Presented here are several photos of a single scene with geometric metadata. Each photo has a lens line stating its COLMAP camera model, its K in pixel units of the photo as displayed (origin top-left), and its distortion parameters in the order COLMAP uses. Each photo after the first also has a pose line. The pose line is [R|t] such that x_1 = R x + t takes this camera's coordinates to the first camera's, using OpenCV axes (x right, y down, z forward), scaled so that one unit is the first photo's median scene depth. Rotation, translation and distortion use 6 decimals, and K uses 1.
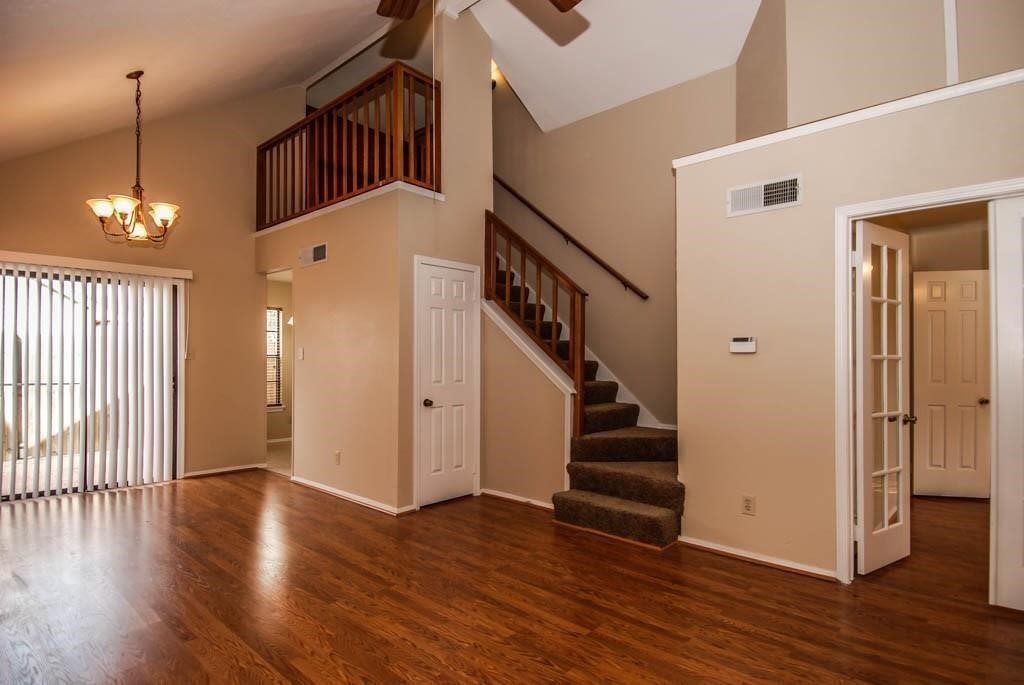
lens RADIAL K [[544.7, 0, 512.0], [0, 544.7, 358.8], [0, 0, 1]] dist [0.036558, -0.044027]
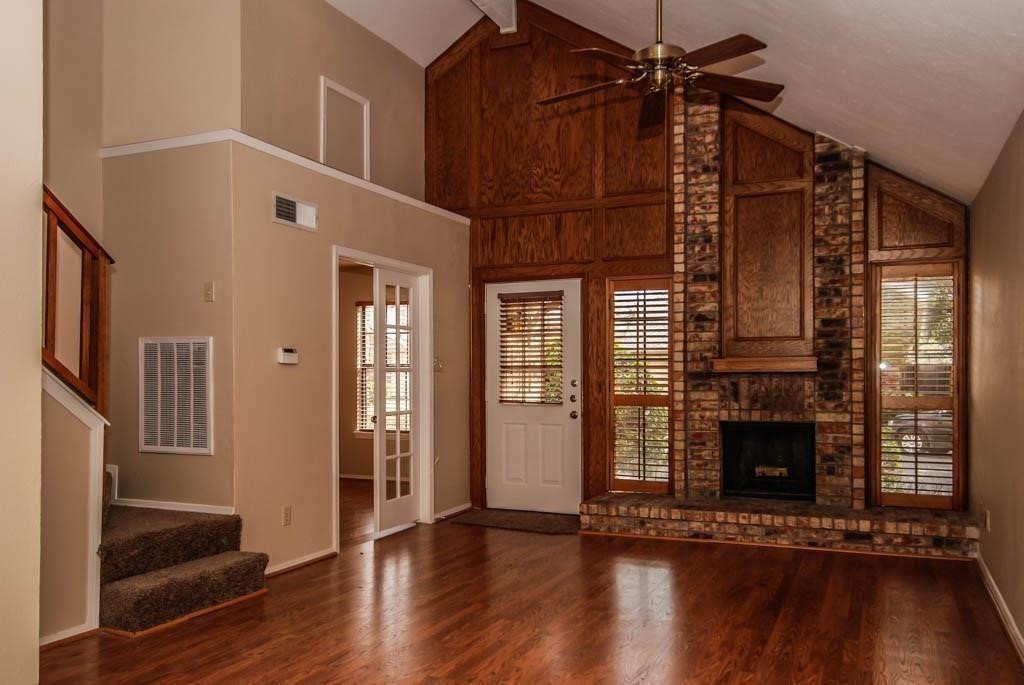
lens RADIAL K [[831.2, 0, 517.1], [0, 831.2, 367.1], [0, 0, 1]] dist [0.045544, -0.006828]
pose [[-0.326918, 0.004279, 0.945043, -0.973925], [-0.007619, 0.999945, -0.007163, 0.002504], [-0.945022, -0.009542, -0.326868, 0.932228]]
